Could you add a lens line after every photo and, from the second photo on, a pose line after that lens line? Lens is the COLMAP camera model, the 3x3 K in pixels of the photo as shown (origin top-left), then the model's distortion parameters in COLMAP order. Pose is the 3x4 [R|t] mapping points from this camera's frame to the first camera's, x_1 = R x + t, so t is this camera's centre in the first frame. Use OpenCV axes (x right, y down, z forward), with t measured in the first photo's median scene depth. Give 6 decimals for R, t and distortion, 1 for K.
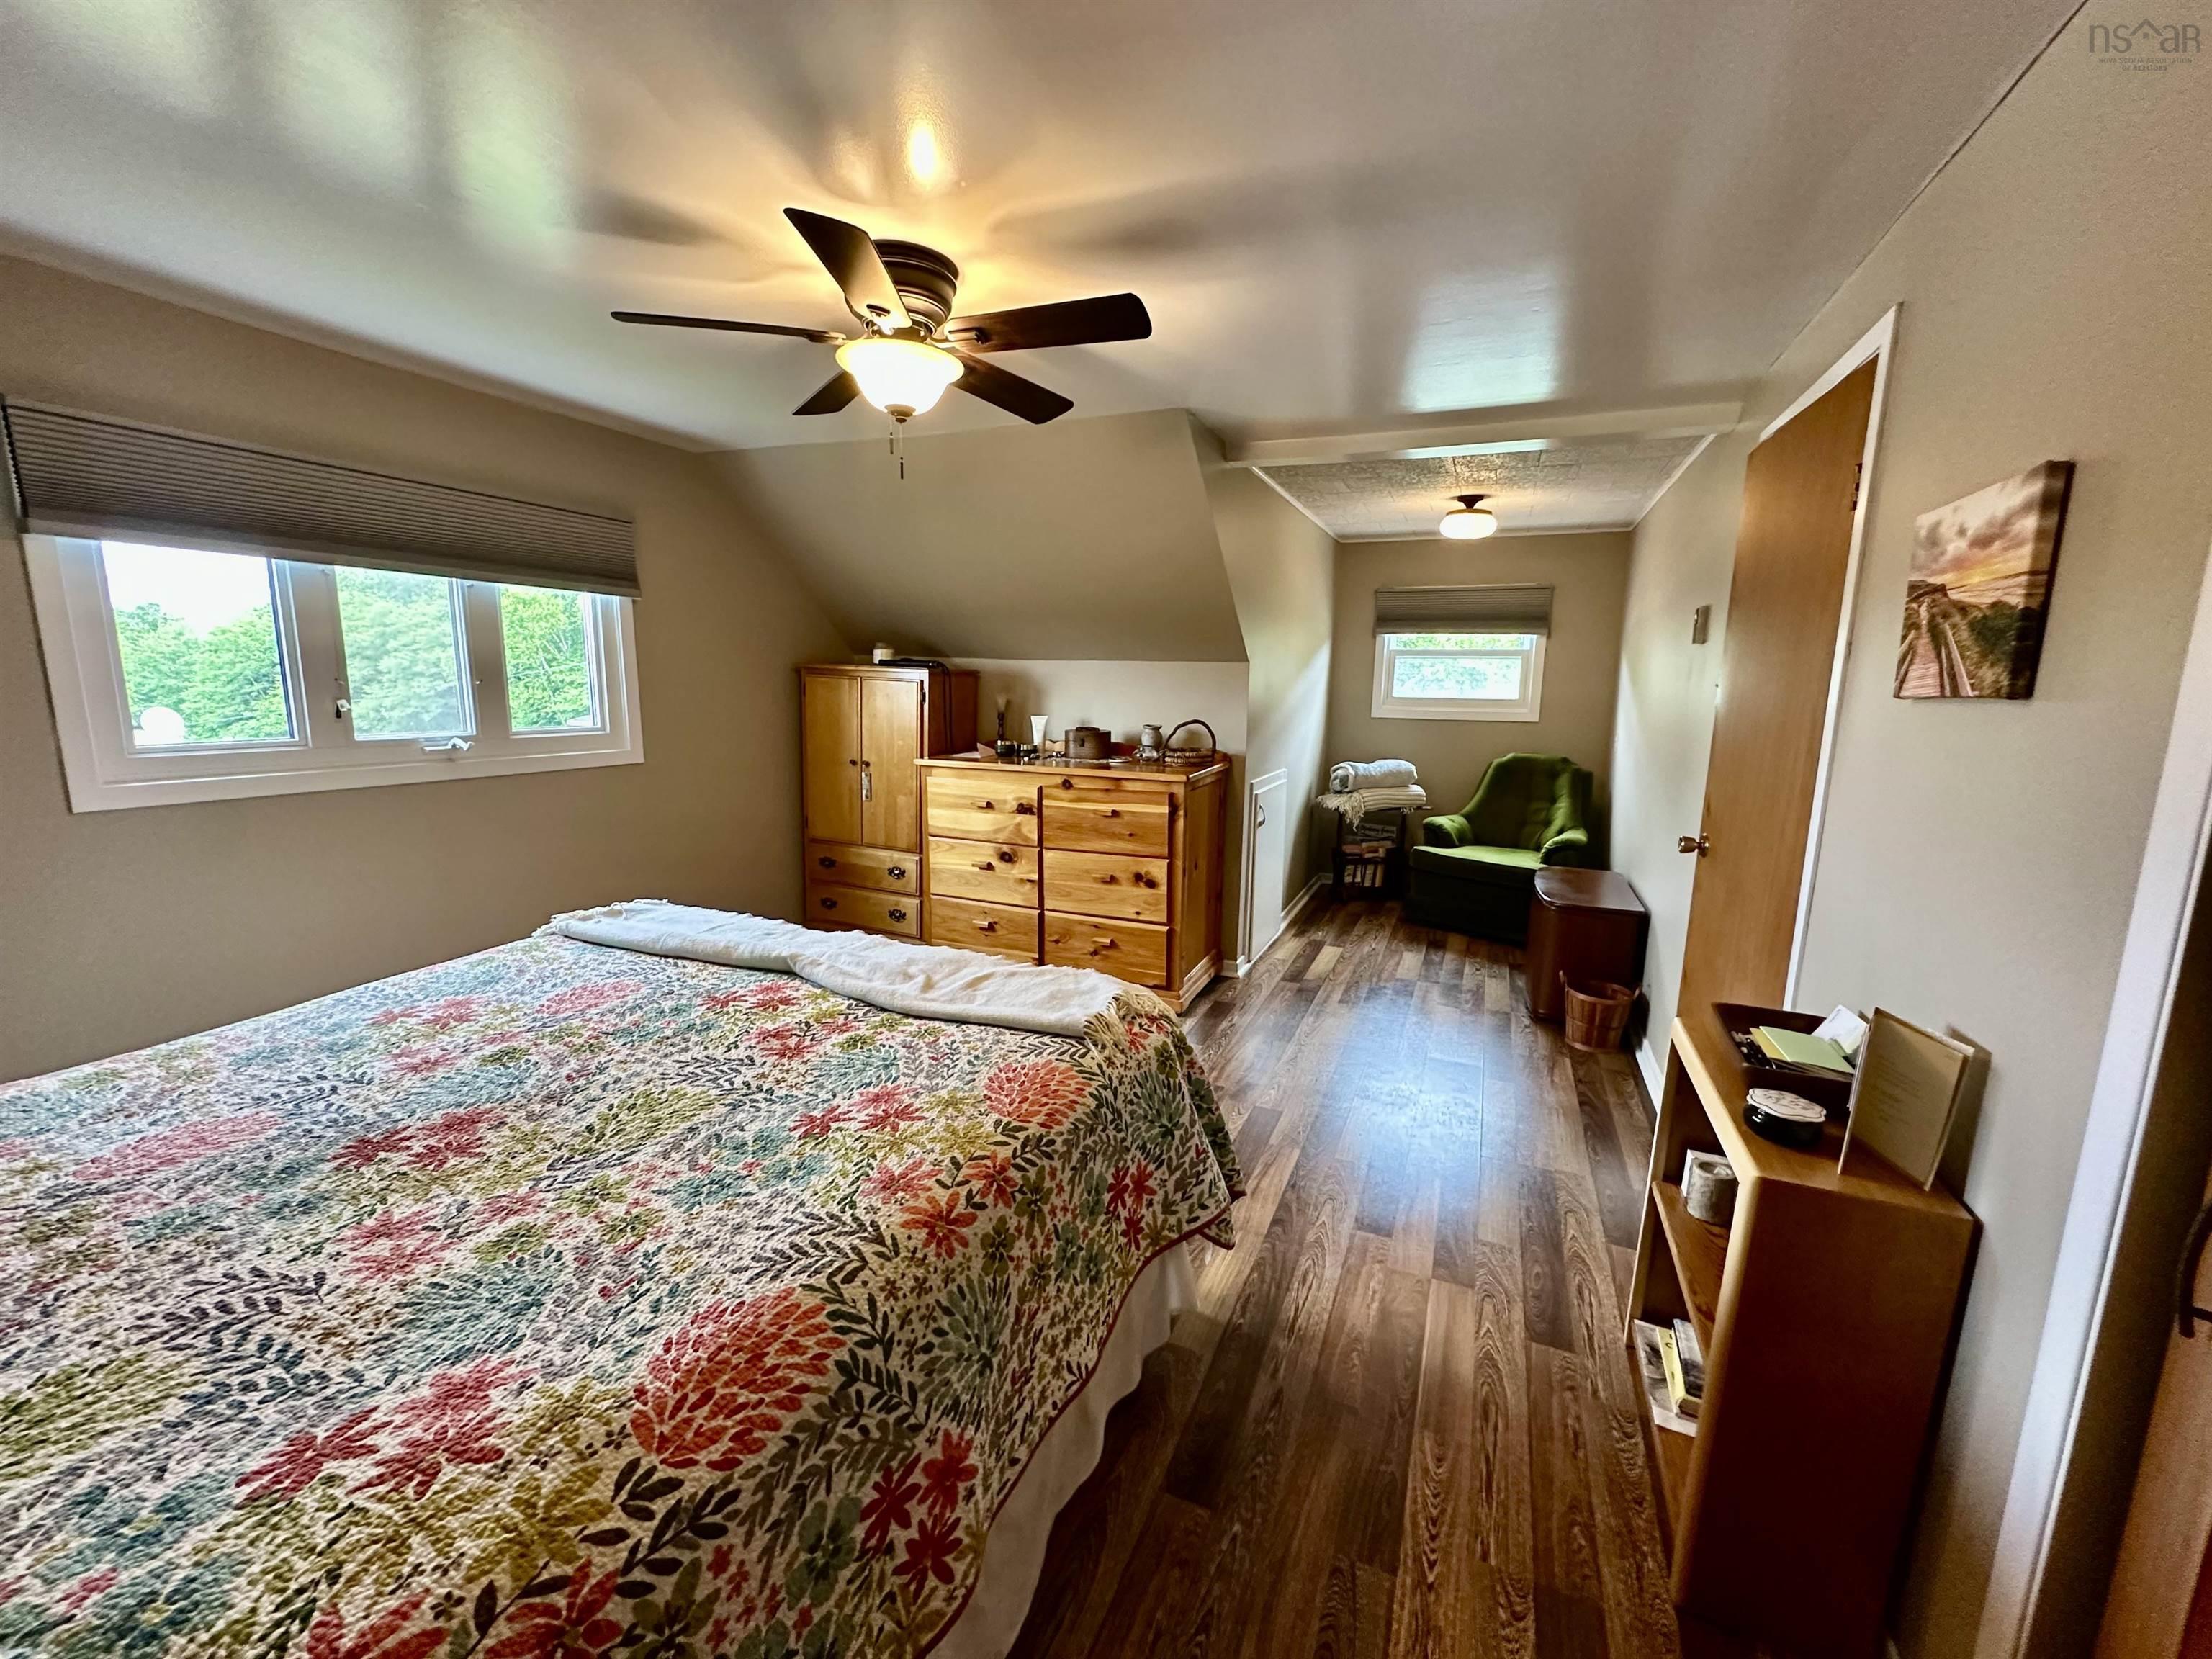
lens RADIAL K [[880.3, 0, 1105.5], [0, 880.3, 820.8], [0, 0, 1]] dist [-0.007751, 0.000199]
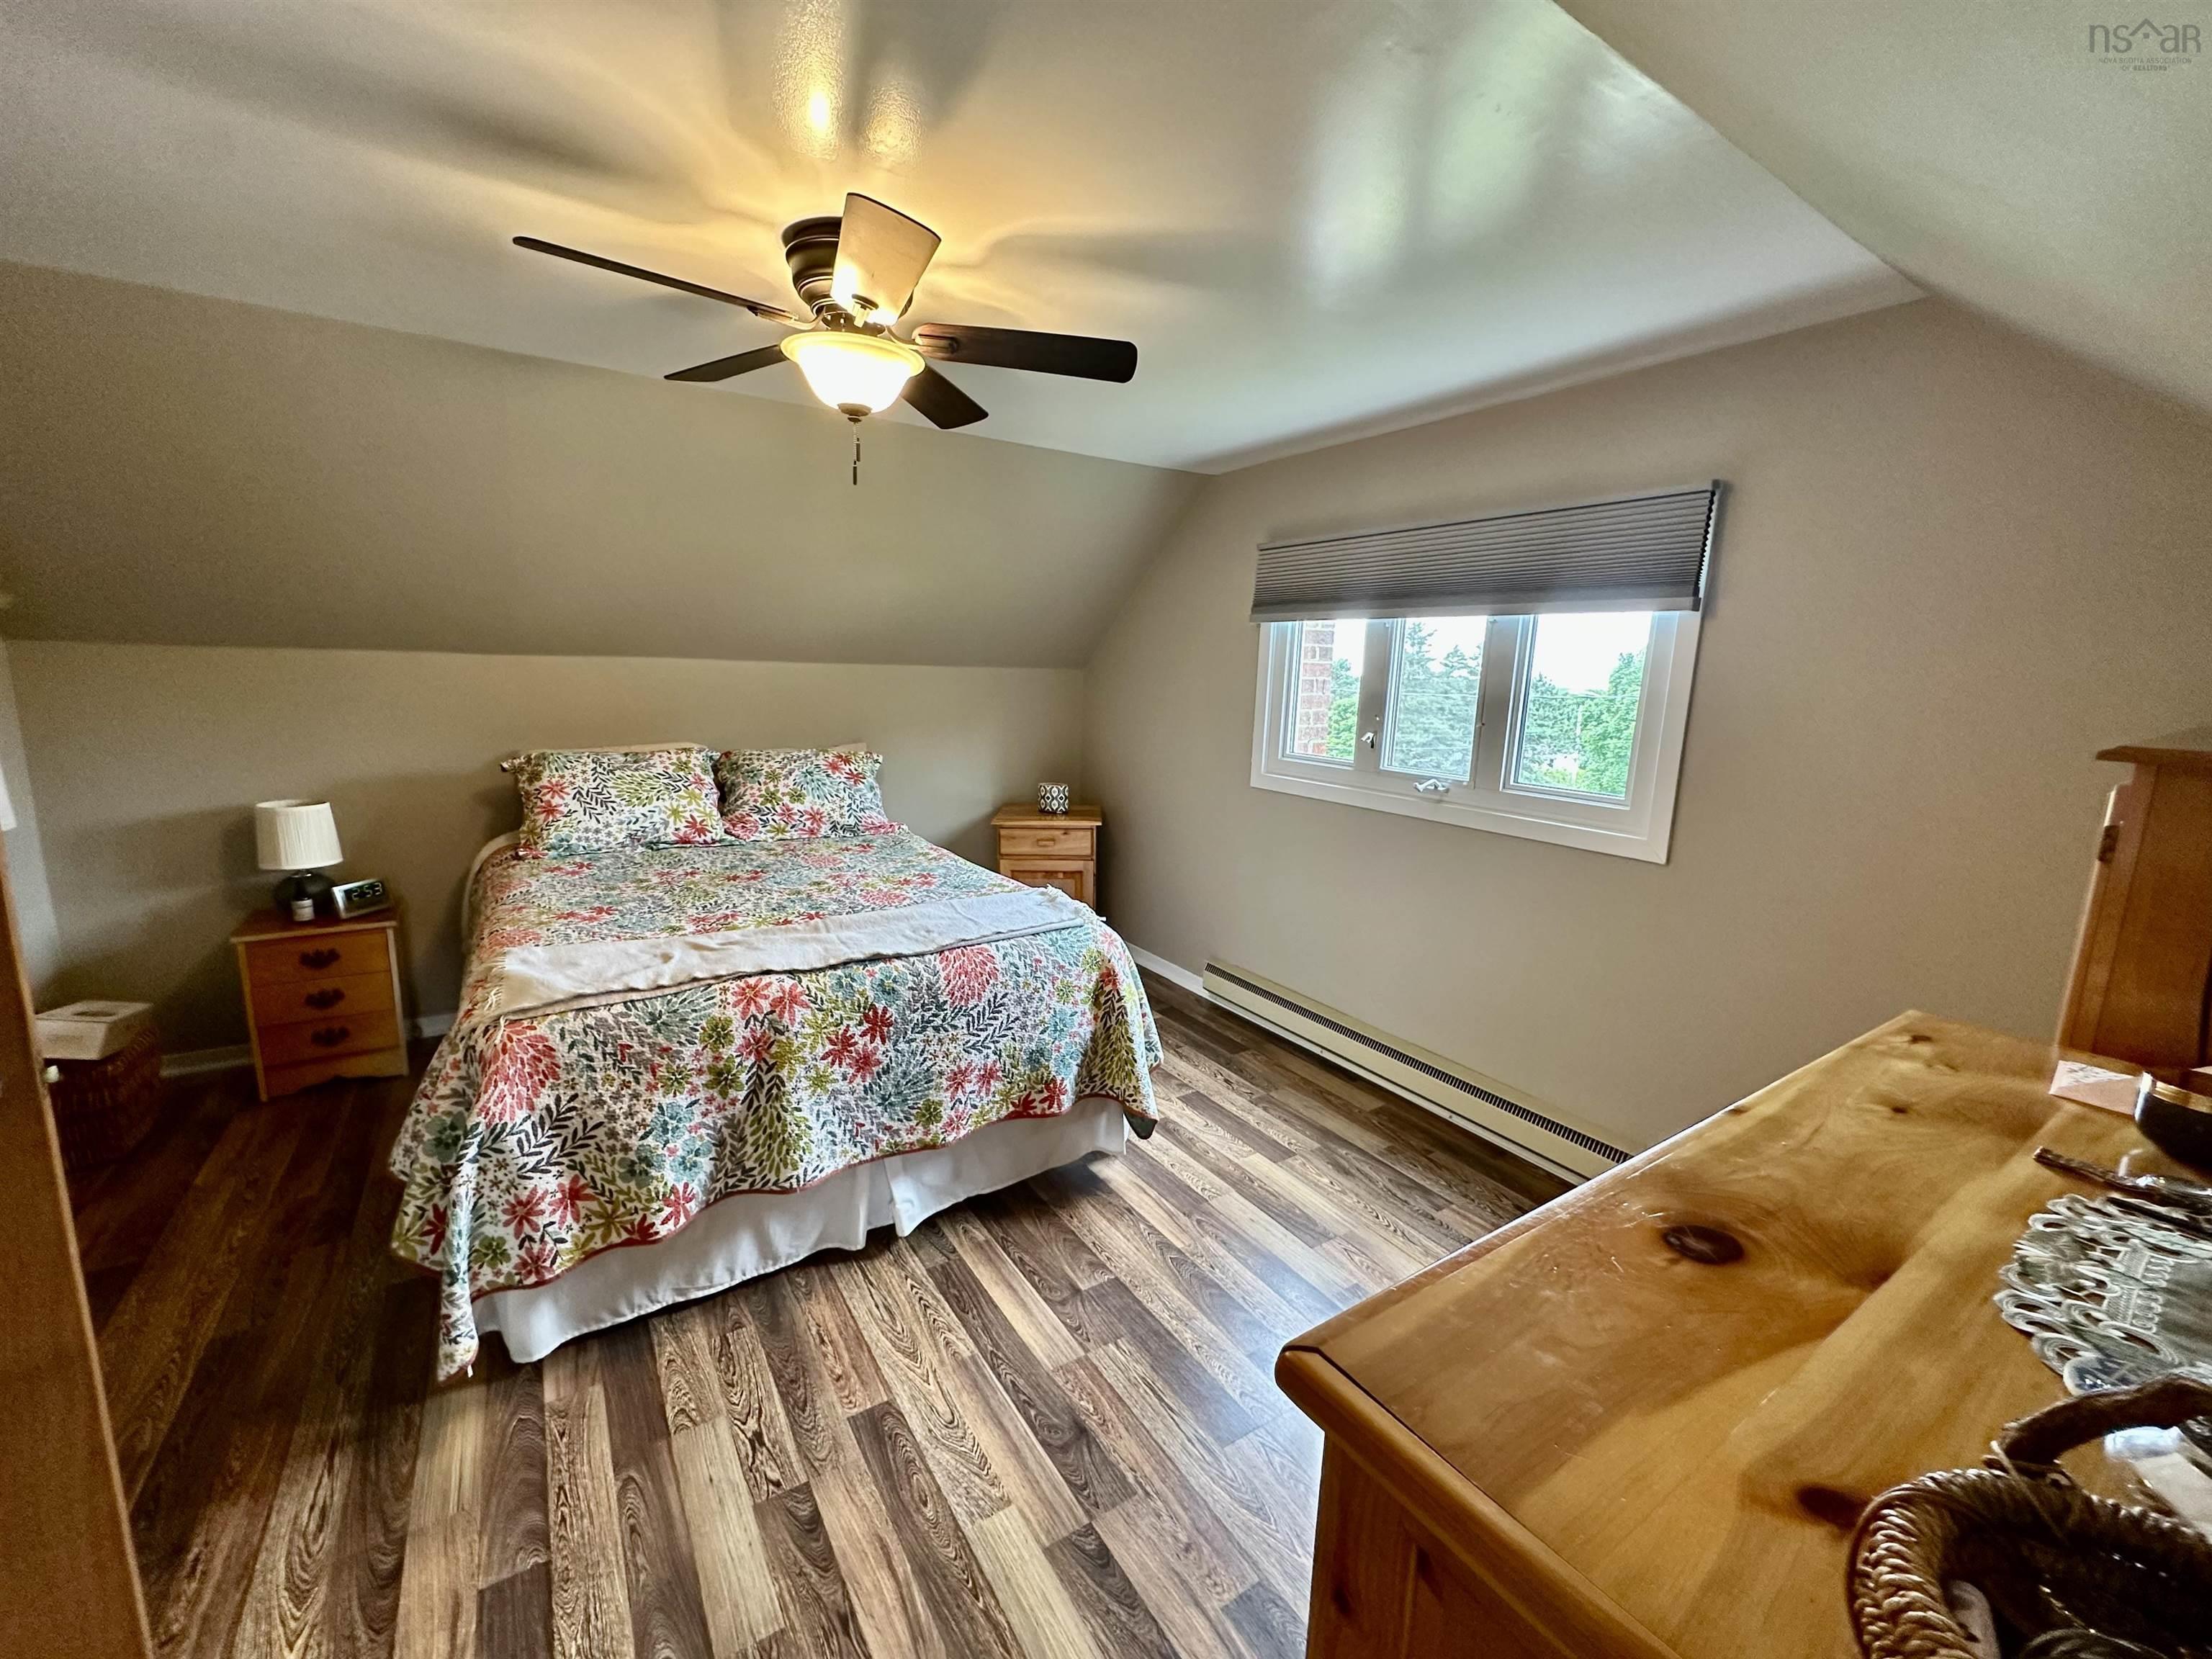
lens RADIAL K [[880.3, 0, 1094.5], [0, 880.3, 833.1], [0, 0, 1]] dist [-0.007751, 0.000199]
pose [[-0.545439, 0.114501, -0.830292, 0.417343], [-0.184590, 0.949891, 0.252256, -0.314285], [0.817571, 0.290854, -0.496972, 1.735748]]
